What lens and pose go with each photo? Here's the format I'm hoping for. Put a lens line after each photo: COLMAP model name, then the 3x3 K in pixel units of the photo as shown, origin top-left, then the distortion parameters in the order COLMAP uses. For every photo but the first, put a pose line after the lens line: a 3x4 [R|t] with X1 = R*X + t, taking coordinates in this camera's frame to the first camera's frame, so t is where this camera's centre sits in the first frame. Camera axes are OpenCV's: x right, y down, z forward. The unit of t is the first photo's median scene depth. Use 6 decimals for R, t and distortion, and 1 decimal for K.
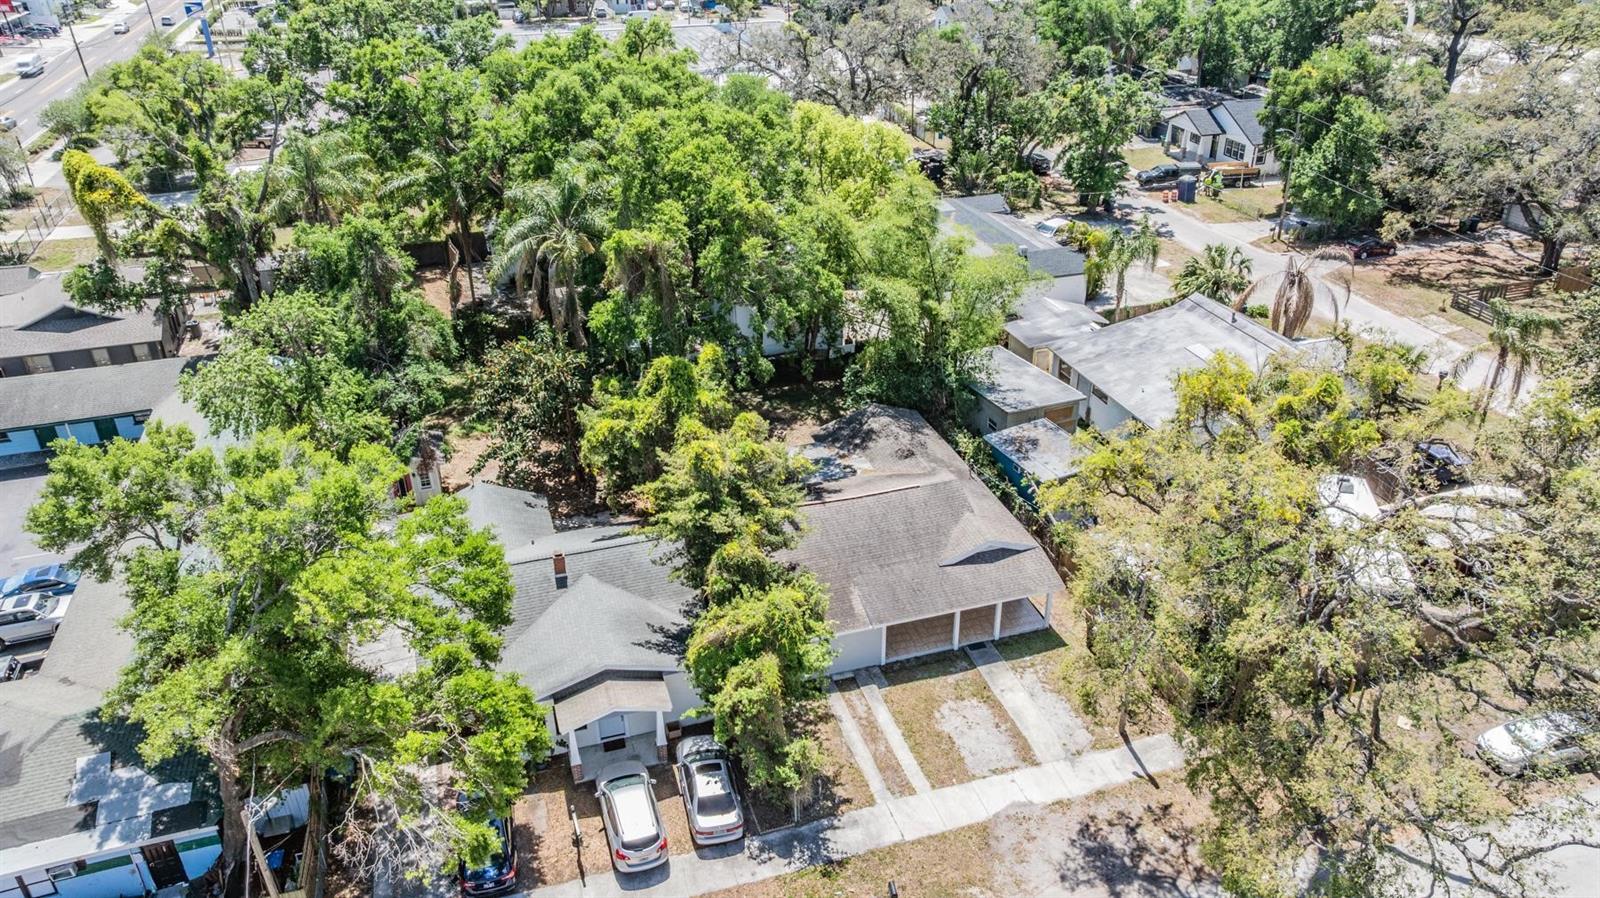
lens RADIAL K [[1136.6, 0, 803.9], [0, 1136.6, 435.4], [0, 0, 1]] dist [-0.046394, 0.057782]
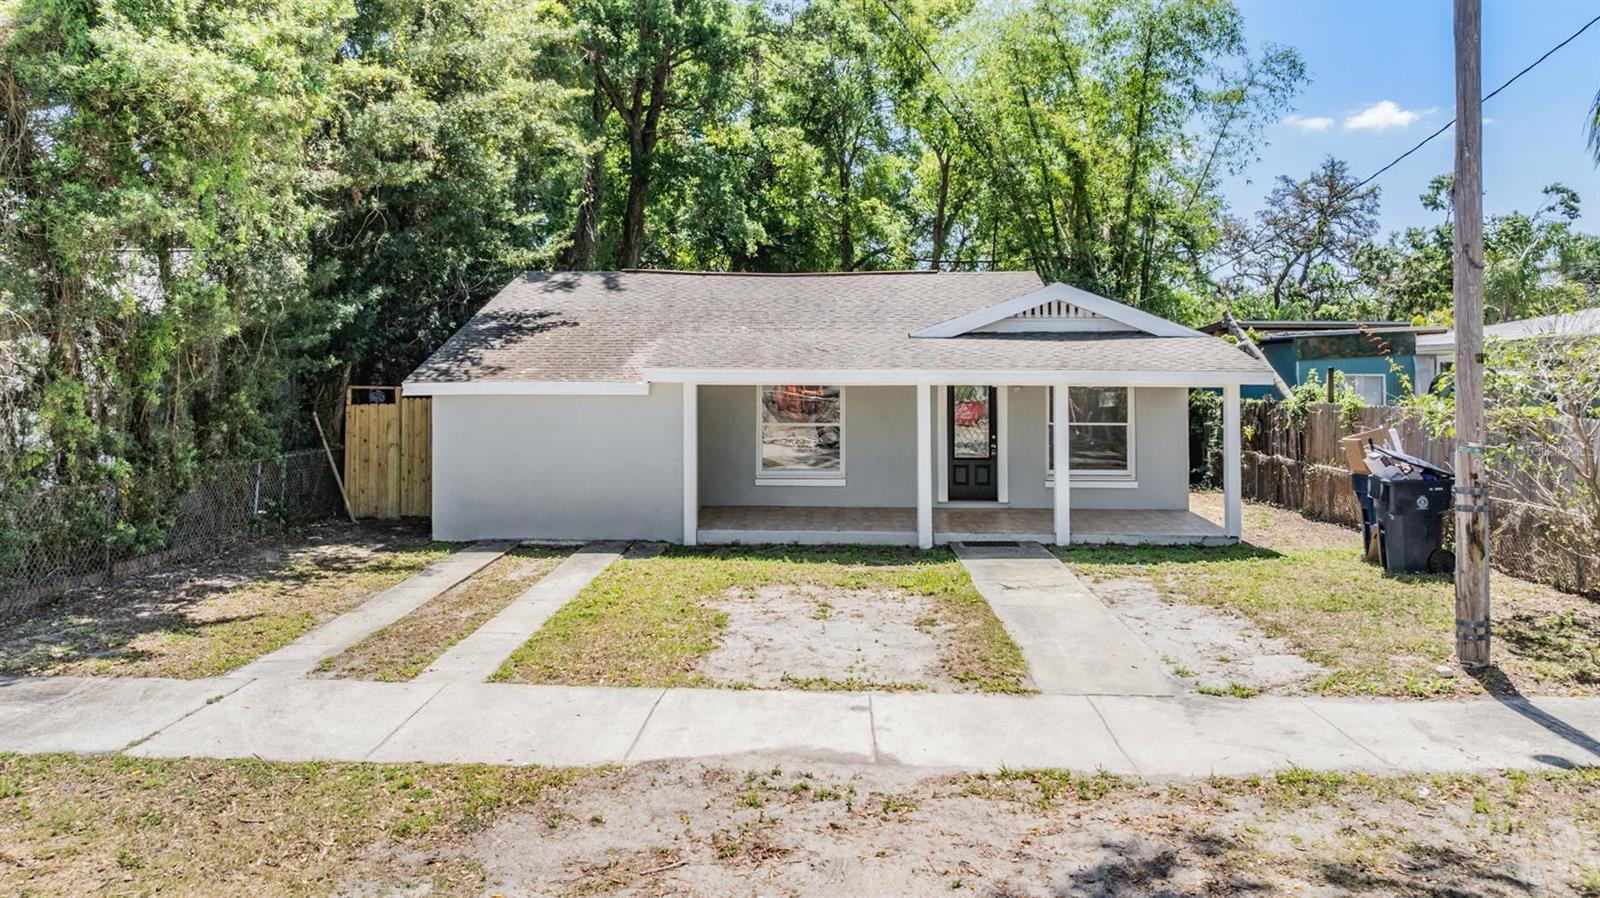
lens RADIAL K [[1154.3, 0, 800.8], [0, 1154.3, 362.7], [0, 0, 1]] dist [-0.013289, -0.004313]
pose [[0.943693, 0.001625, -0.330819, 0.210055], [-0.157636, 0.881374, -0.445344, 0.297145], [0.290851, 0.472417, 0.832002, 0.682226]]
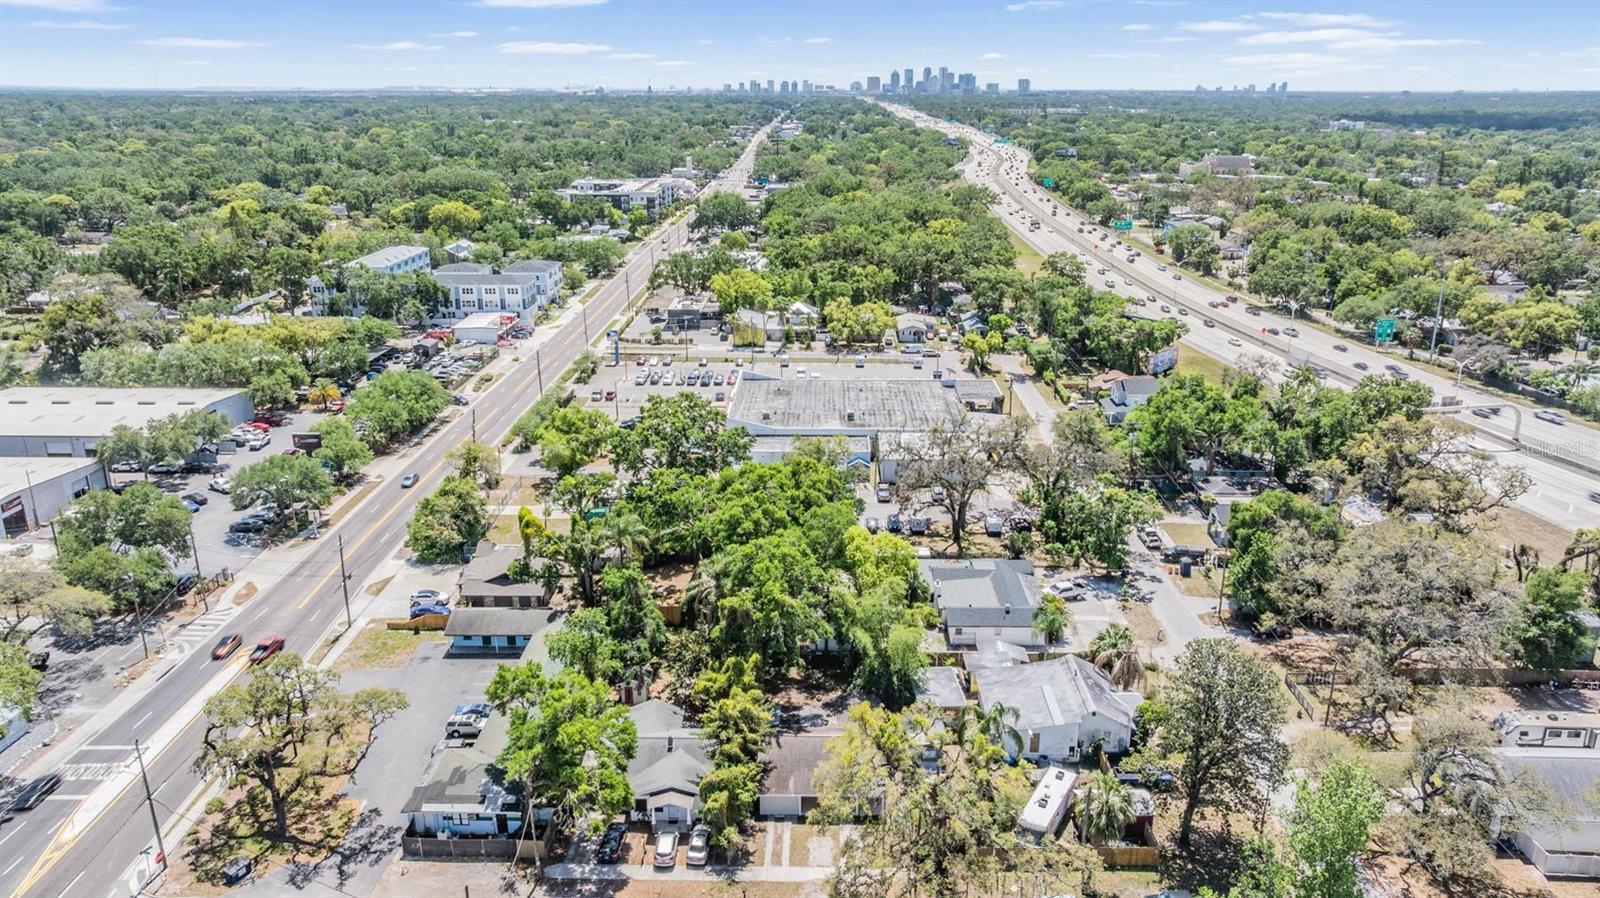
lens RADIAL K [[1139.0, 0, 806.8], [0, 1139.0, 416.7], [0, 0, 1]] dist [-0.017291, 0.001537]
pose [[0.947058, 0.093722, -0.307078, 0.673142], [-0.153192, 0.972458, -0.175660, -0.161163], [0.282158, 0.213403, 0.935332, -1.200434]]
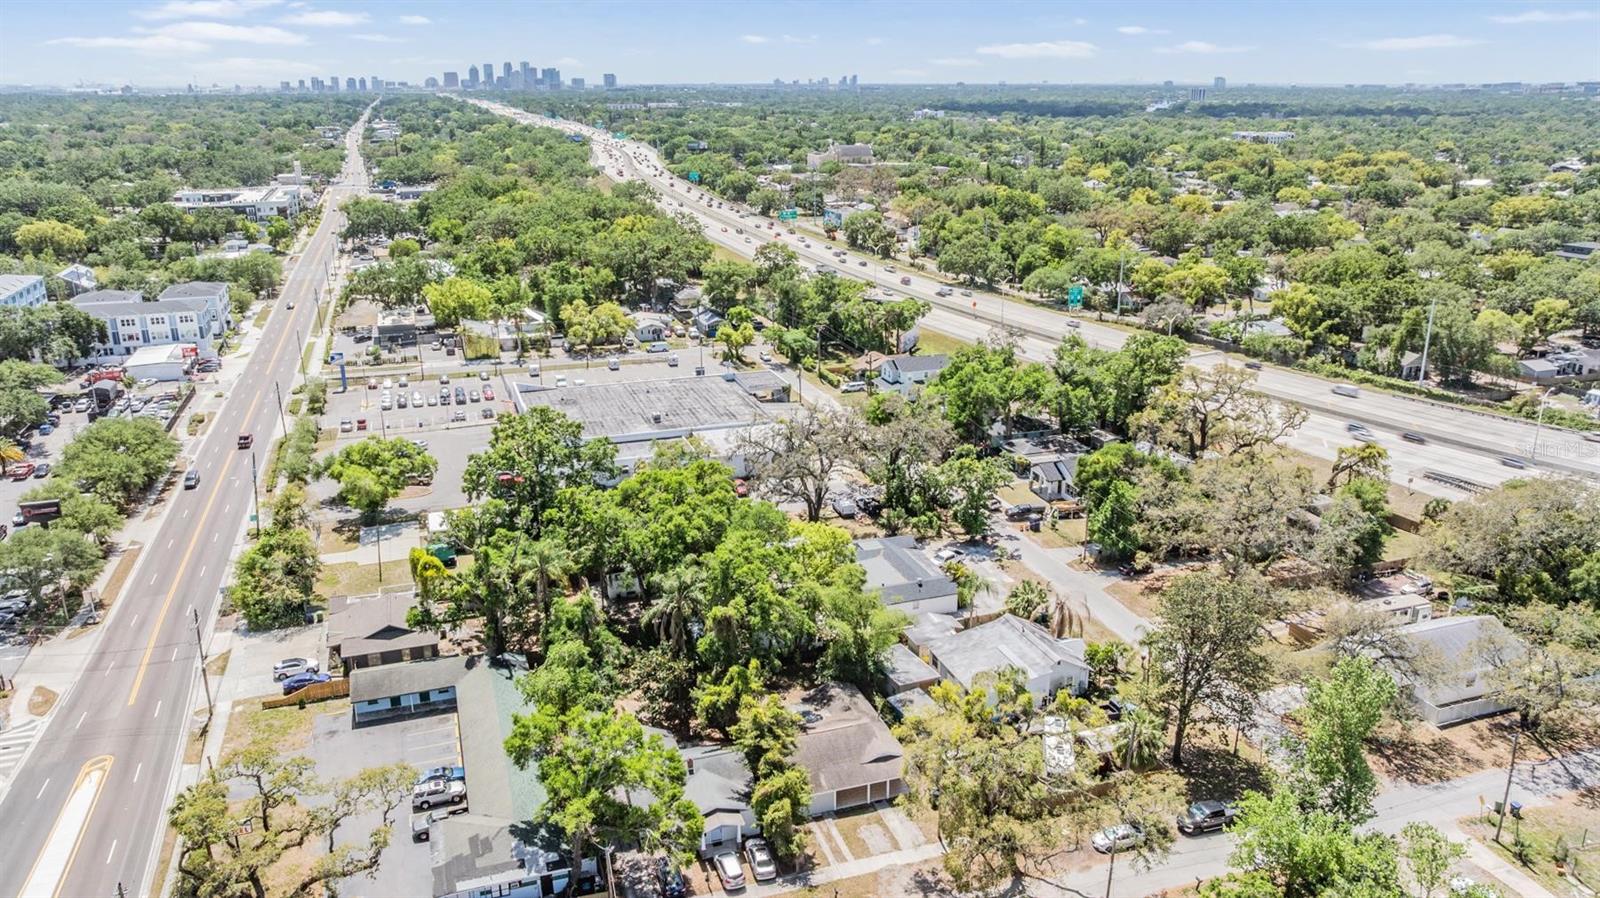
lens RADIAL K [[1152.9, 0, 796.5], [0, 1152.9, 431.2], [0, 0, 1]] dist [-0.014190, -0.002150]
pose [[0.999879, -0.004730, 0.014799, -0.033288], [0.007428, 0.982151, -0.187948, -0.097528], [-0.013646, 0.188035, 0.982067, -1.293435]]
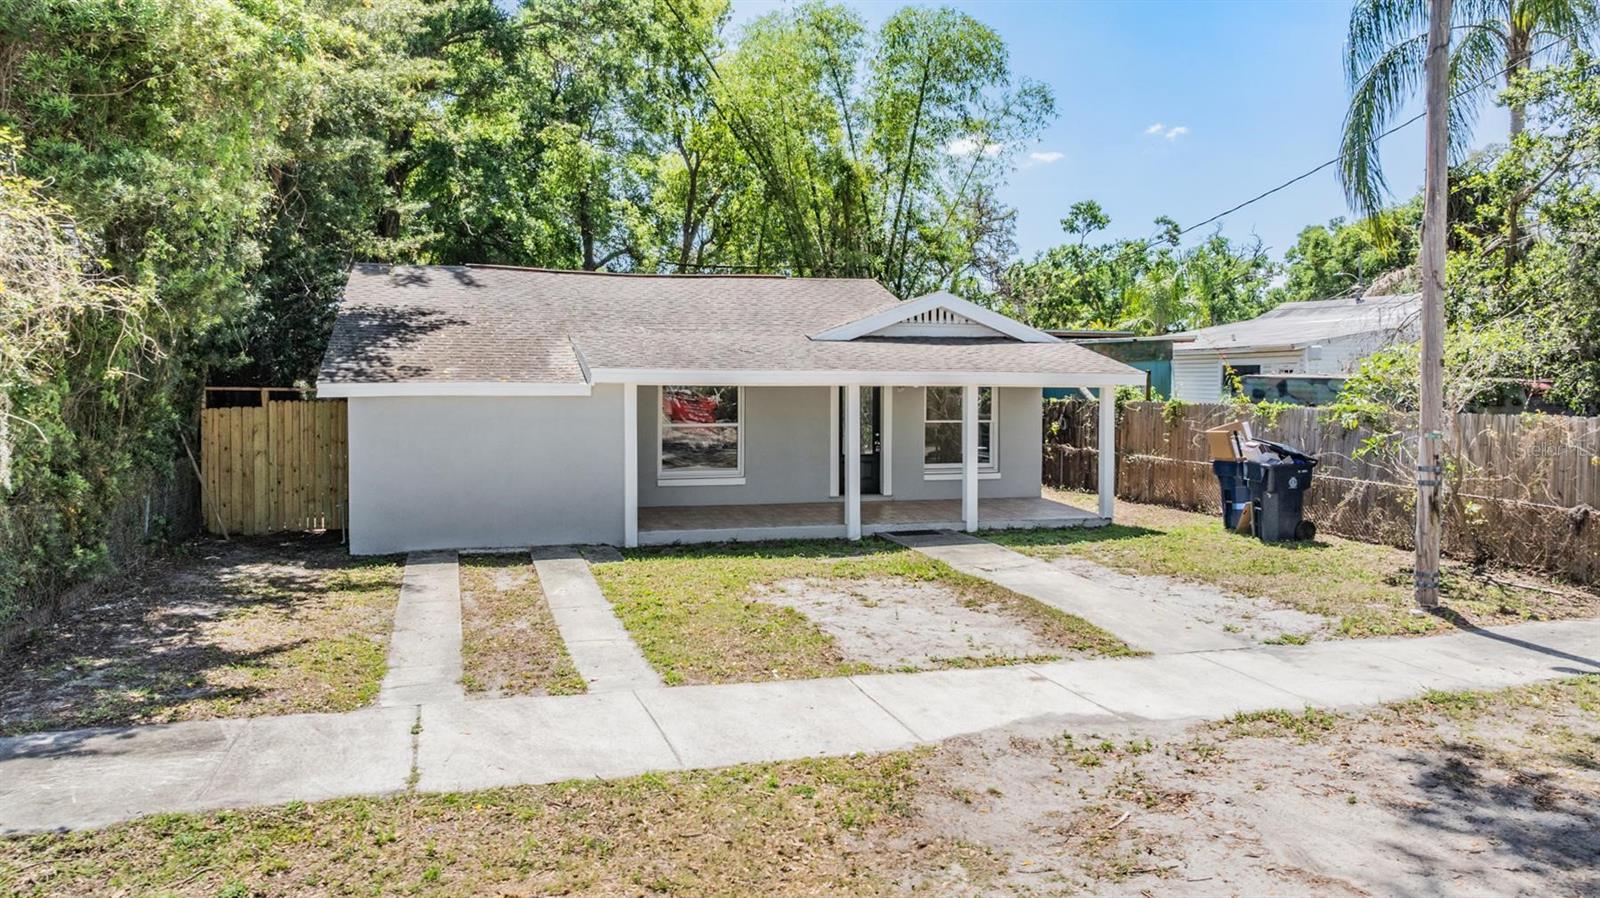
lens RADIAL K [[1139.0, 0, 806.8], [0, 1139.0, 416.7], [0, 0, 1]] dist [-0.017291, 0.001537]
pose [[0.999940, 0.007595, -0.007848, 0.120654], [-0.010245, 0.901315, -0.433044, 0.307428], [0.003785, 0.433098, 0.901339, 0.664979]]
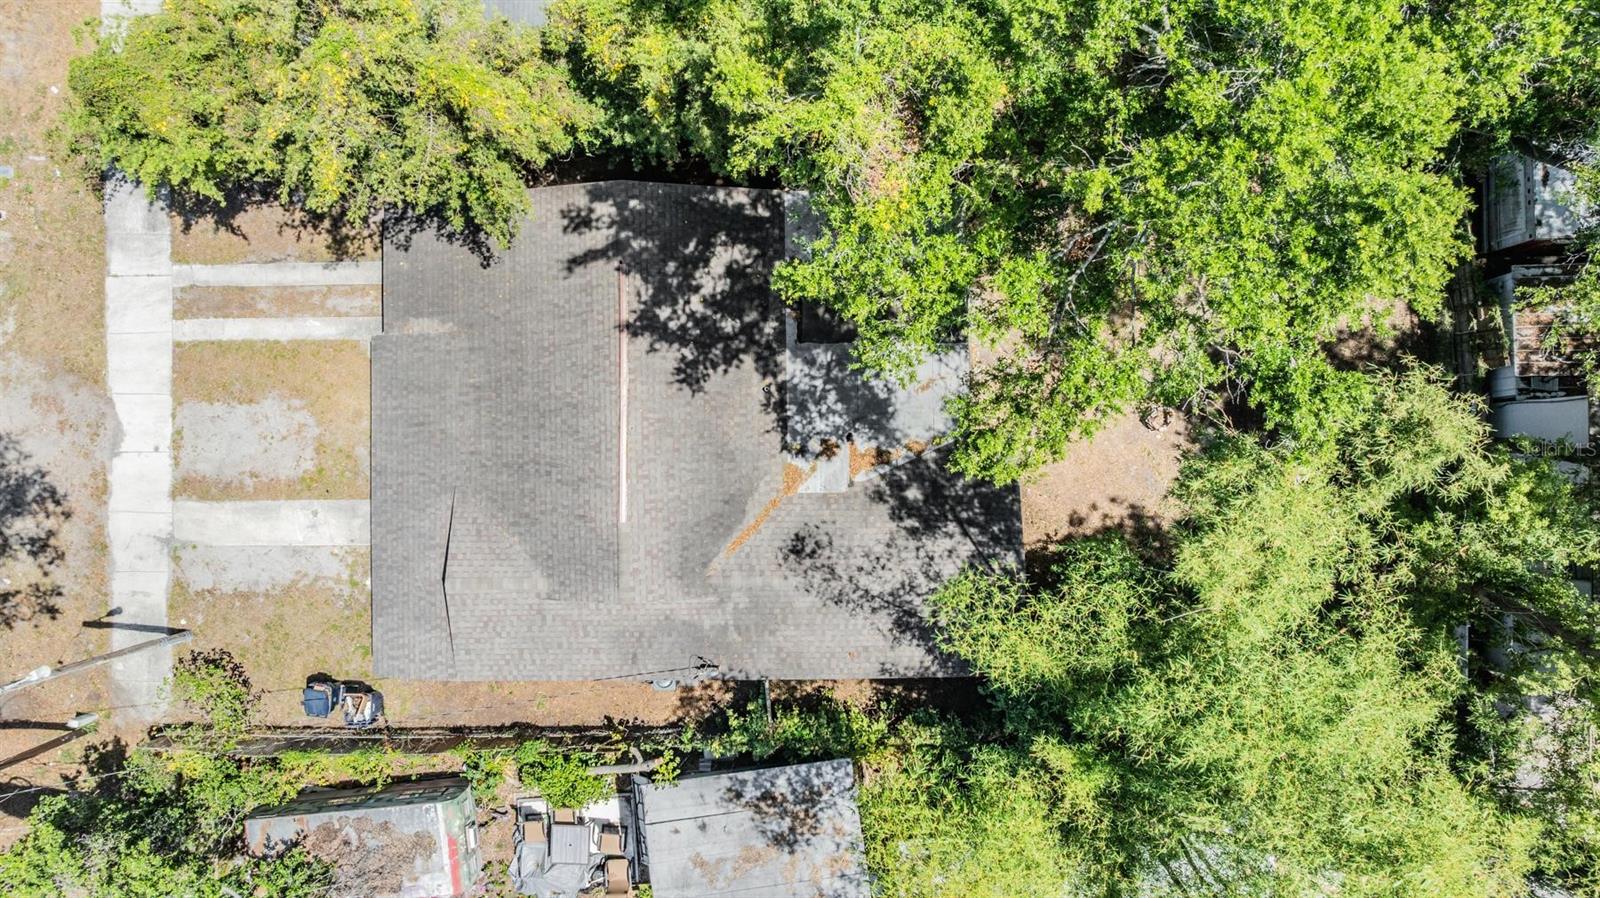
lens RADIAL K [[1139.0, 0, 806.8], [0, 1139.0, 416.7], [0, 0, 1]] dist [-0.017291, 0.001537]
pose [[-0.292313, 0.956118, -0.019809, 0.044632], [-0.425988, -0.111636, 0.897815, -0.481975], [0.856205, 0.270881, 0.439927, 0.889731]]
